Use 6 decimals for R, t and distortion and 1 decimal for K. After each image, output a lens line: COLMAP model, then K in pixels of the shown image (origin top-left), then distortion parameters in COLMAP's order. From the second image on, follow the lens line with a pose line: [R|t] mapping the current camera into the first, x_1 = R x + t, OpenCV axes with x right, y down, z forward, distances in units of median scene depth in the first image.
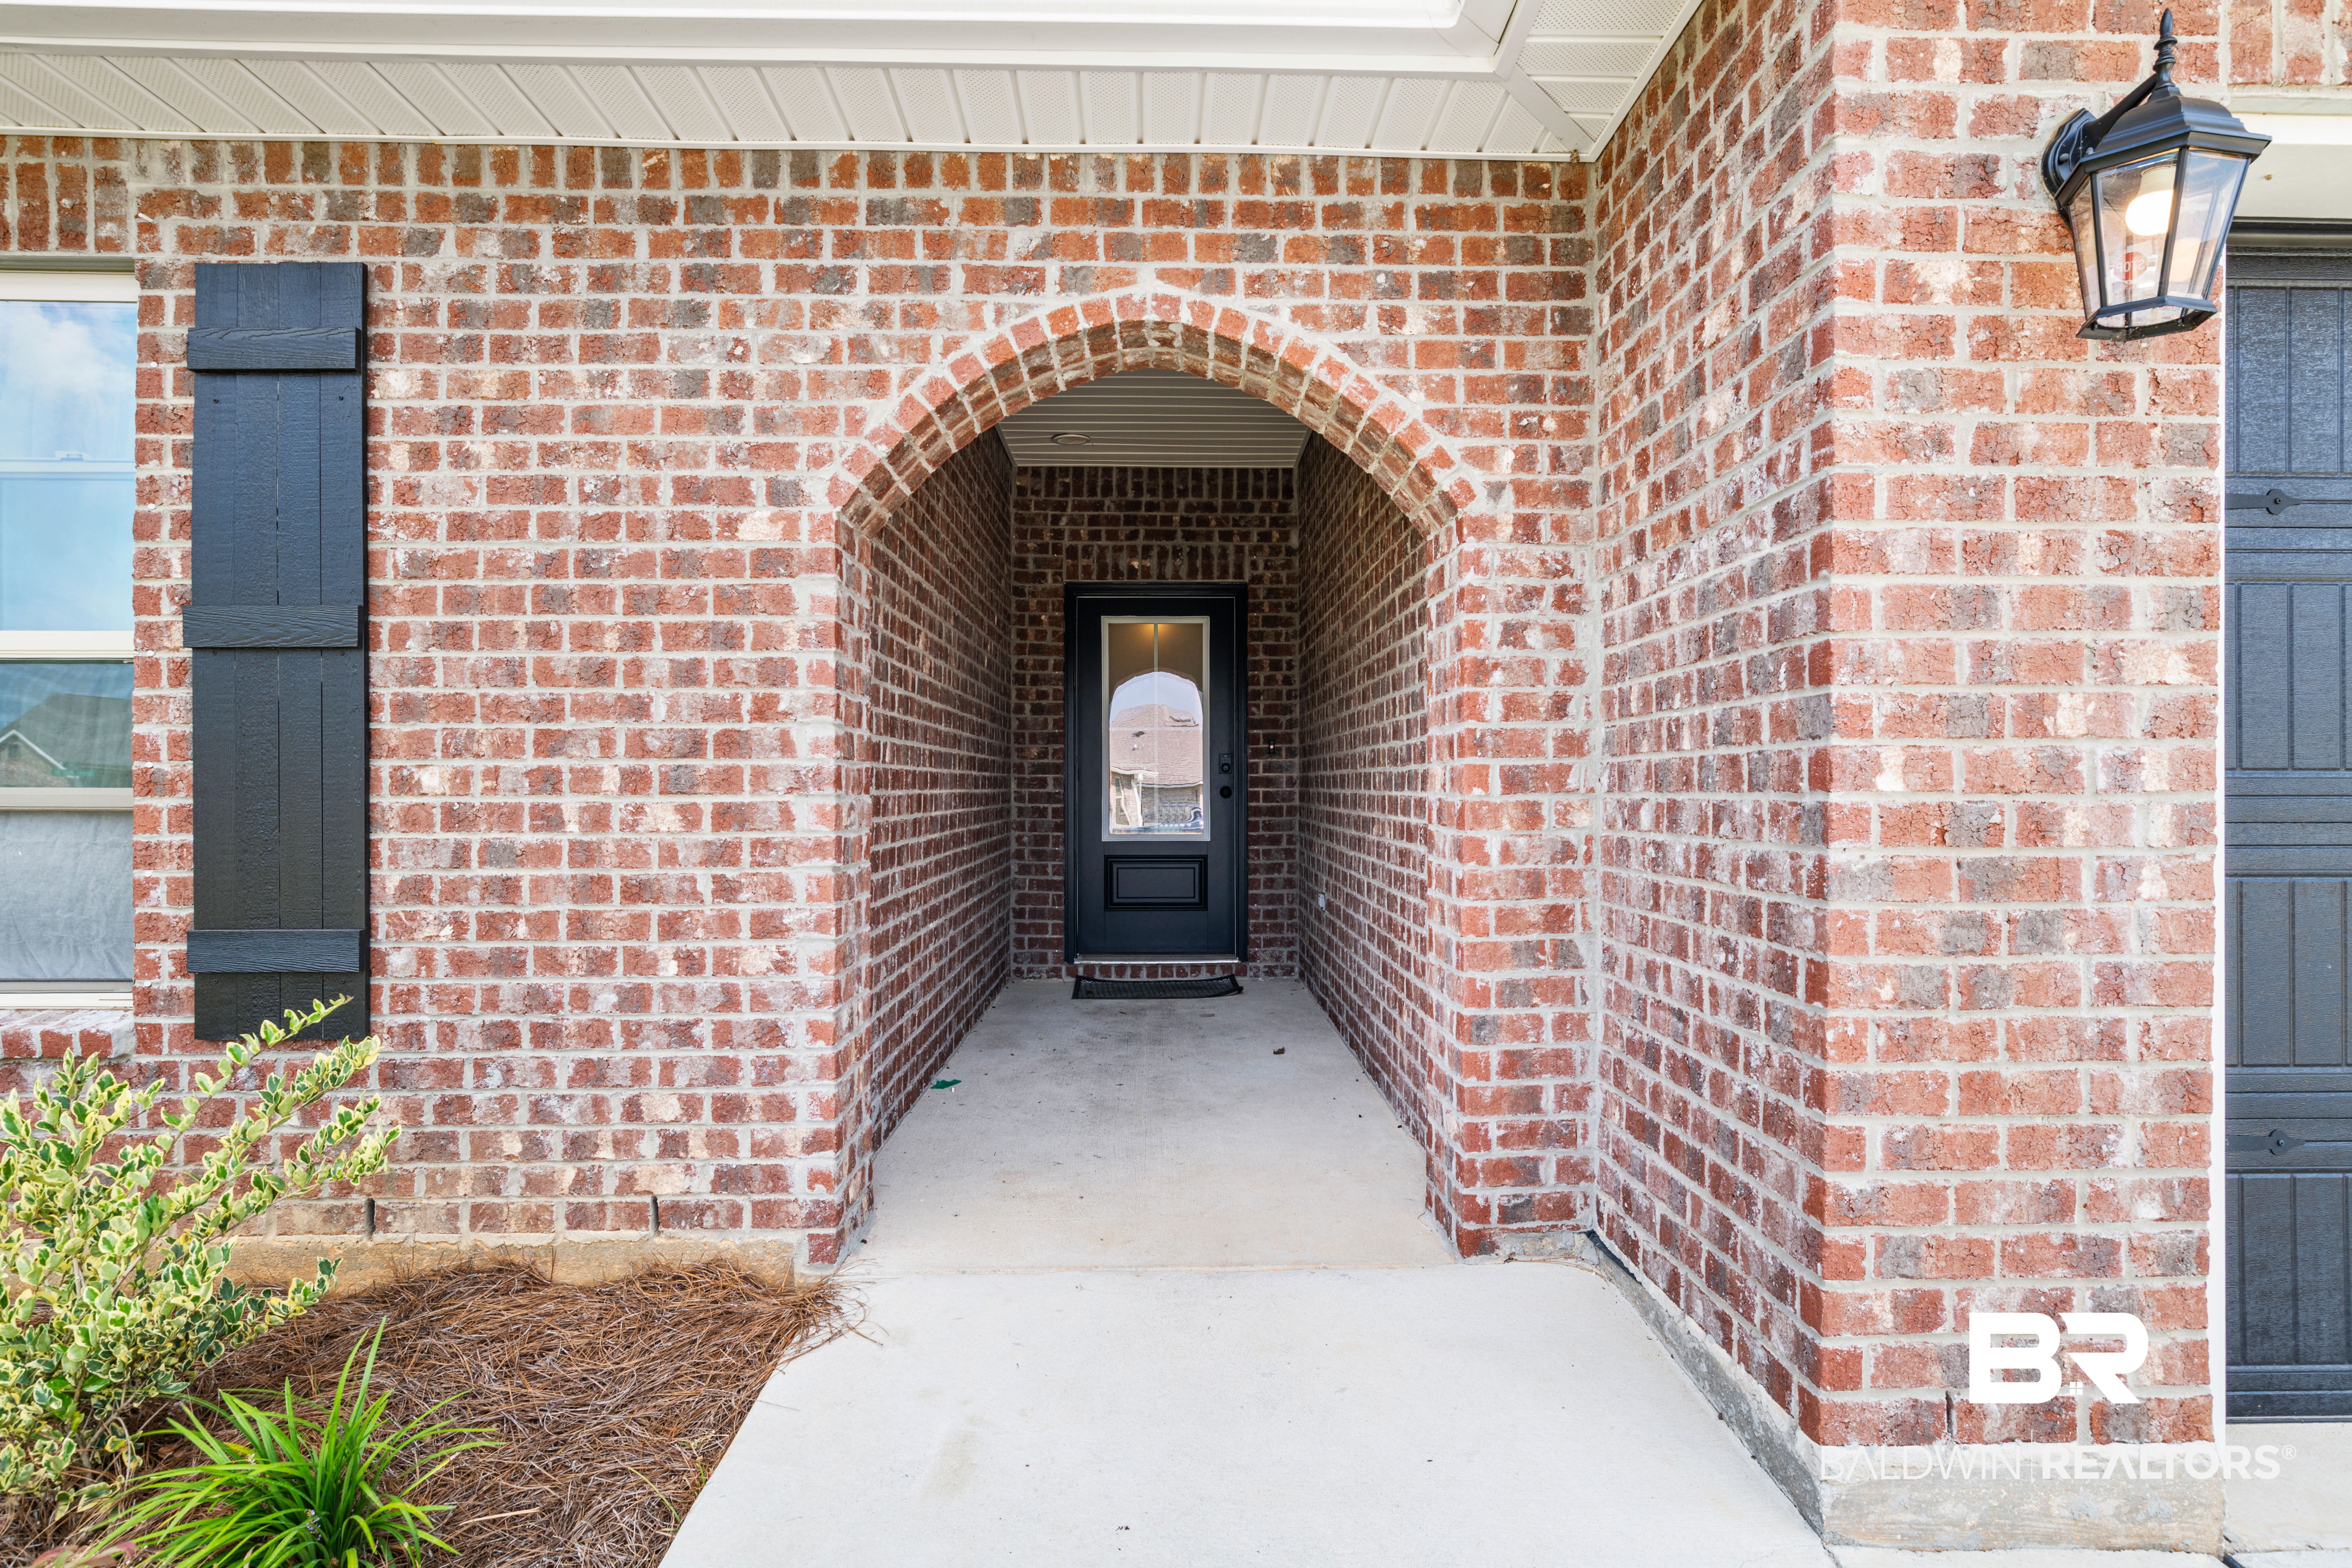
lens RADIAL K [[1185.3, 0, 1201.2], [0, 1185.3, 790.6], [0, 0, 1]] dist [-0.019232, 0.008197]
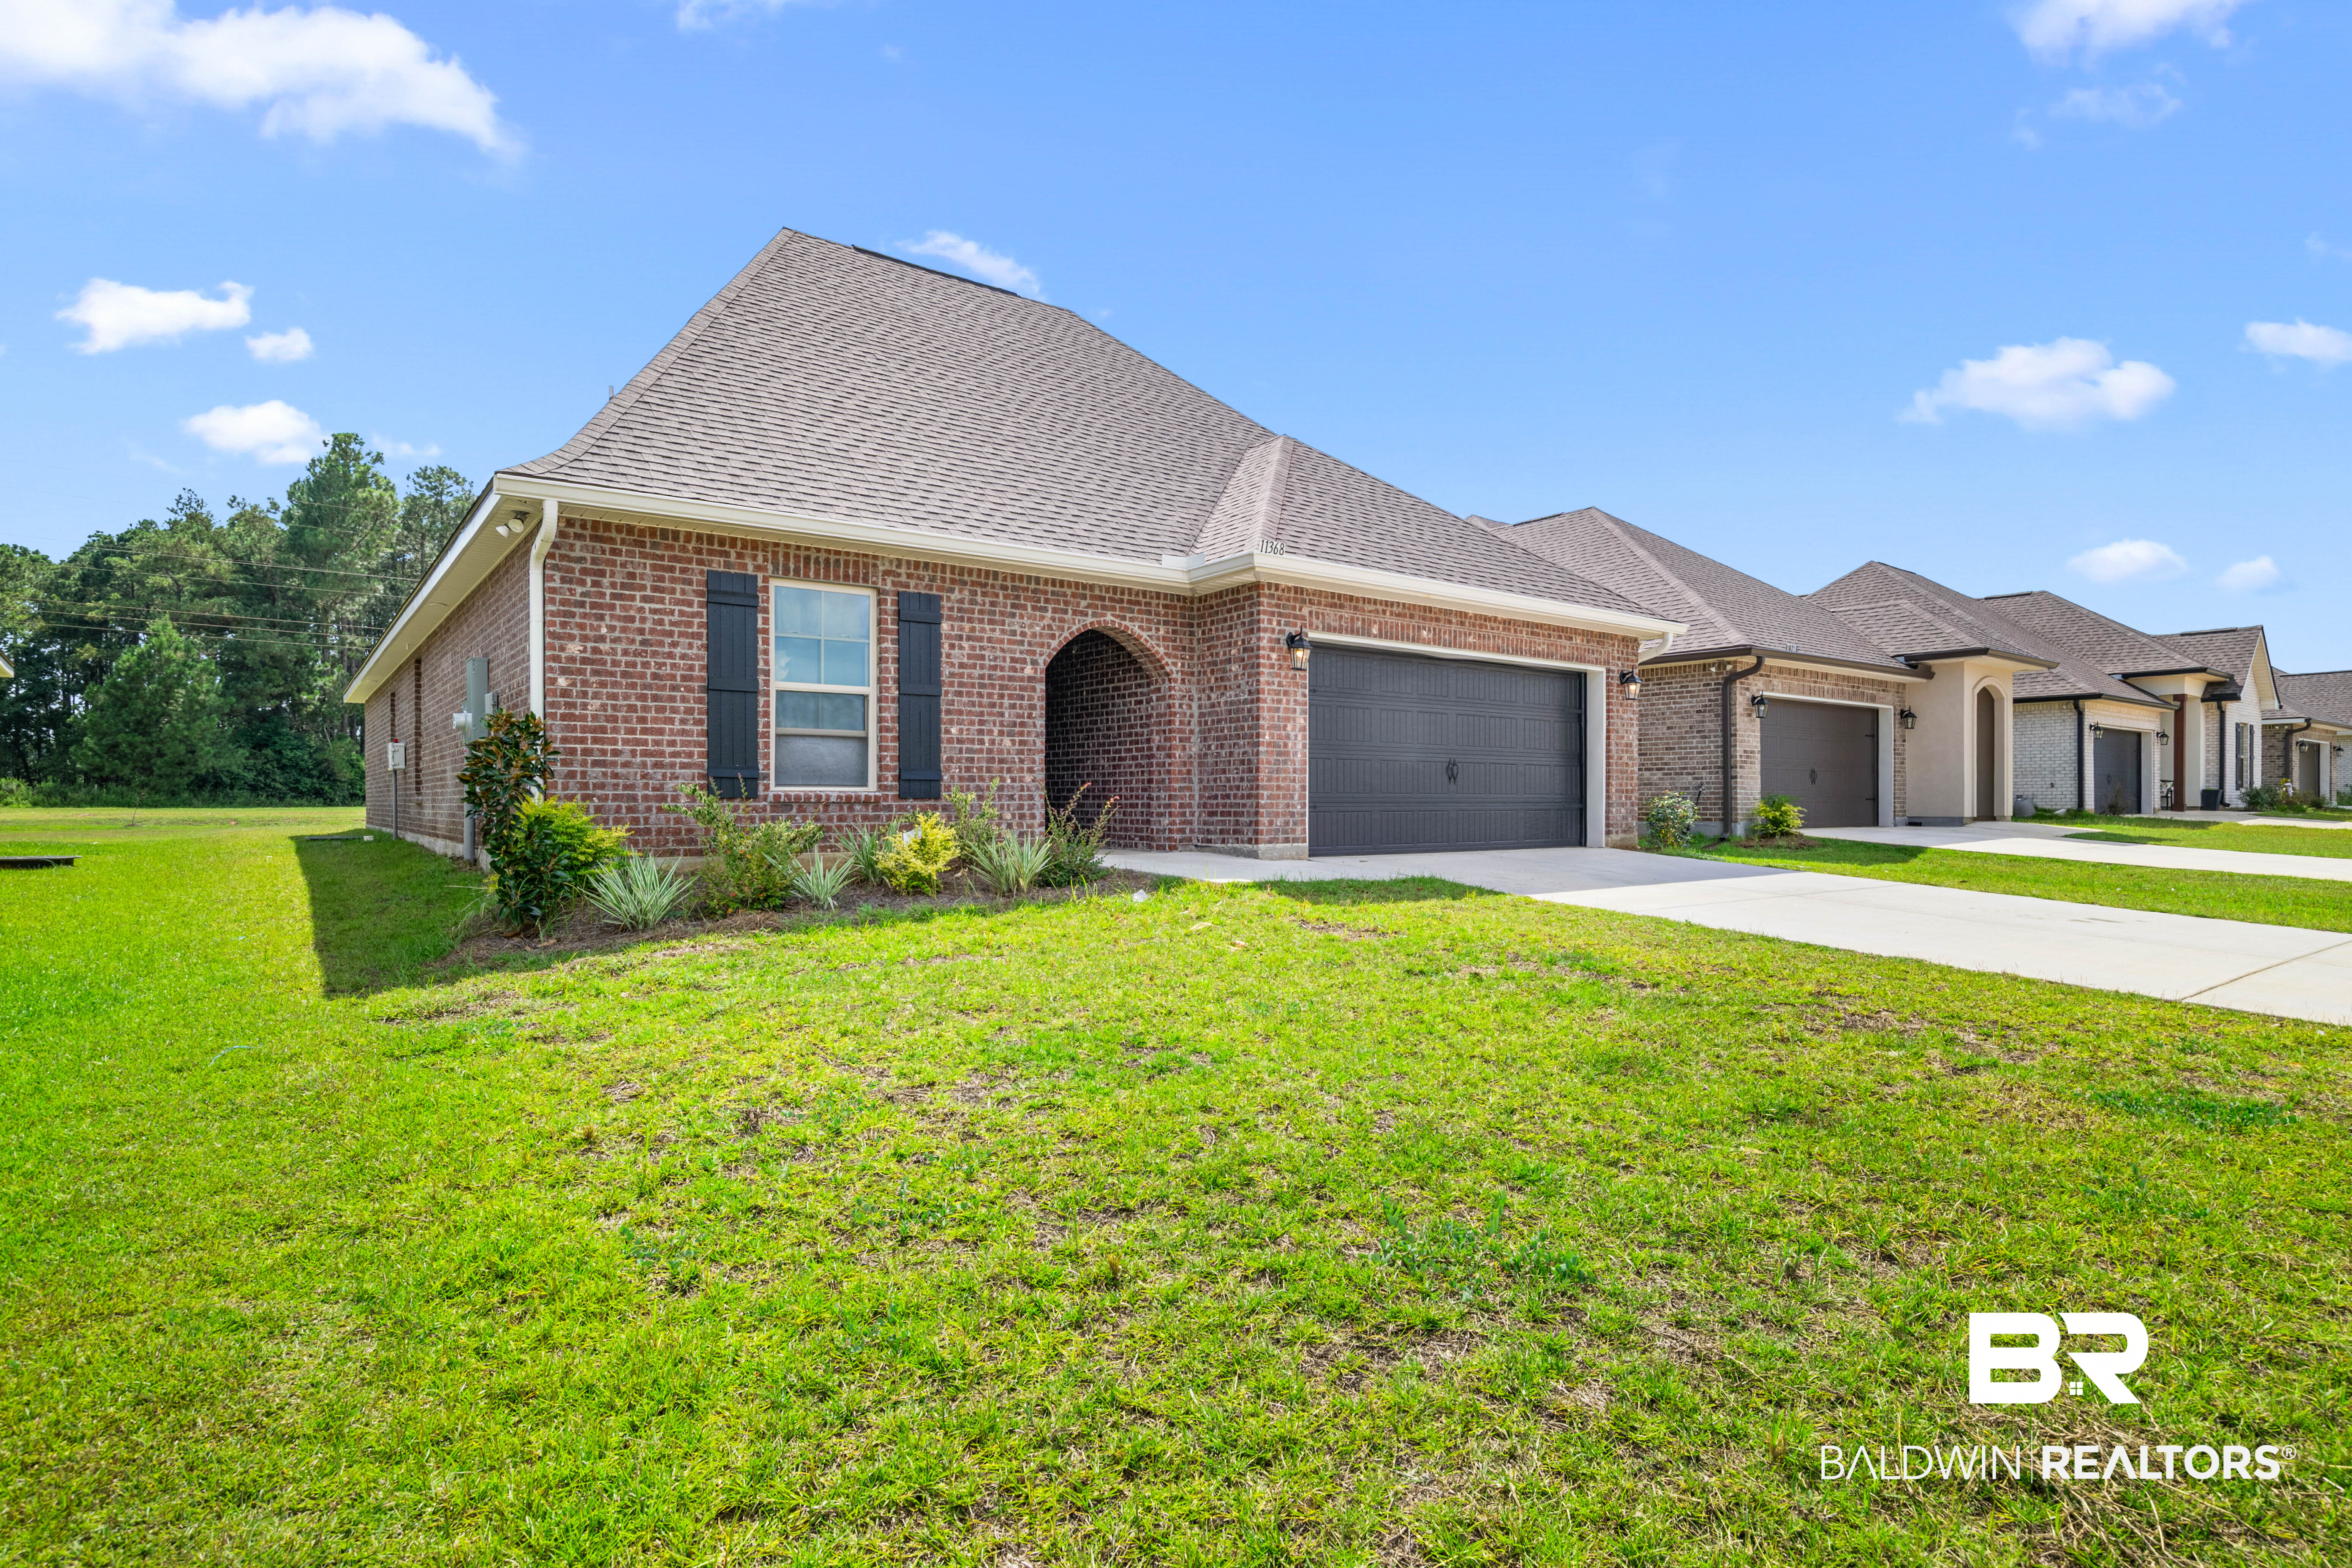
lens RADIAL K [[1185.3, 0, 1168.9], [0, 1185.3, 793.2], [0, 0, 1]] dist [-0.019232, 0.008197]
pose [[0.821502, 0.003662, 0.570194, -2.269987], [0.001489, 0.999962, -0.008567, 0.227338], [-0.570204, 0.007887, 0.821466, -2.559131]]
